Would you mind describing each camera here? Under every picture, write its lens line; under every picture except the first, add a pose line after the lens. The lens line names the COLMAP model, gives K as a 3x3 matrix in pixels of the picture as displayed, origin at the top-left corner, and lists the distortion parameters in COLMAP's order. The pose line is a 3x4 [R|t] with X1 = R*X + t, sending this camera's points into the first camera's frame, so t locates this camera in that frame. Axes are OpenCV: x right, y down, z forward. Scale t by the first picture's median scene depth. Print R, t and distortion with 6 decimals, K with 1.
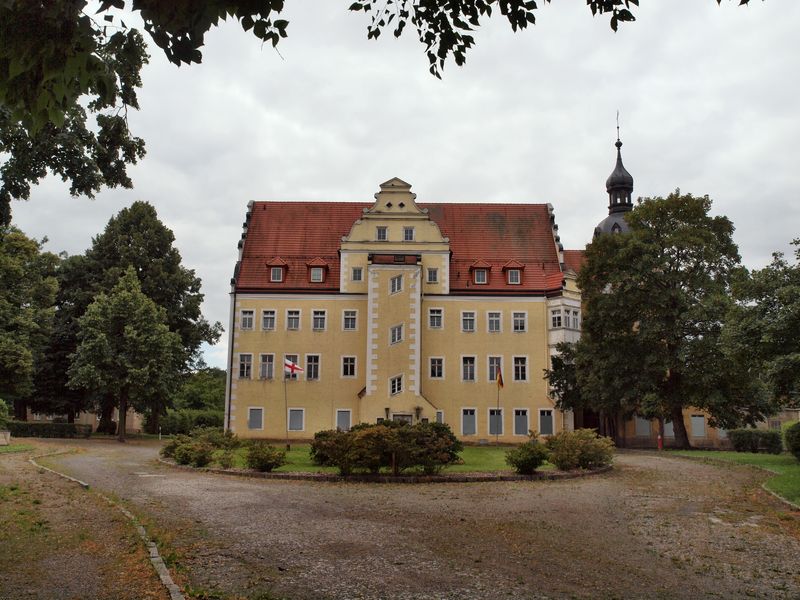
lens RADIAL K [[744.2, 0, 400.0], [0, 744.2, 300.0], [0, 0, 1]] dist [-0.018572, -0.002317]
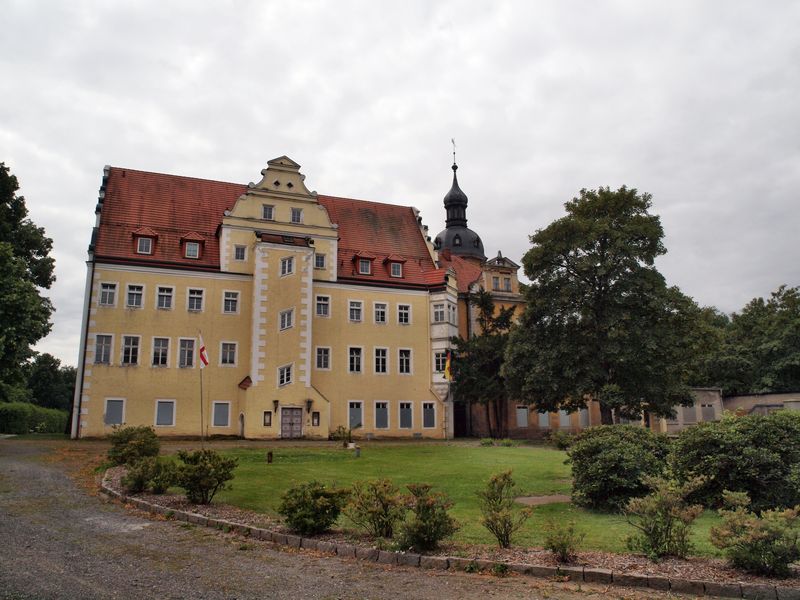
lens RADIAL K [[594.6, 0, 400.0], [0, 594.6, 300.0], [0, 0, 1]] dist [-0.123630, 0.129715]
pose [[0.925778, 0.061955, 0.372956, -0.143653], [-0.052095, 0.997976, -0.036469, 0.039616], [-0.374460, 0.014333, 0.927132, 0.263820]]
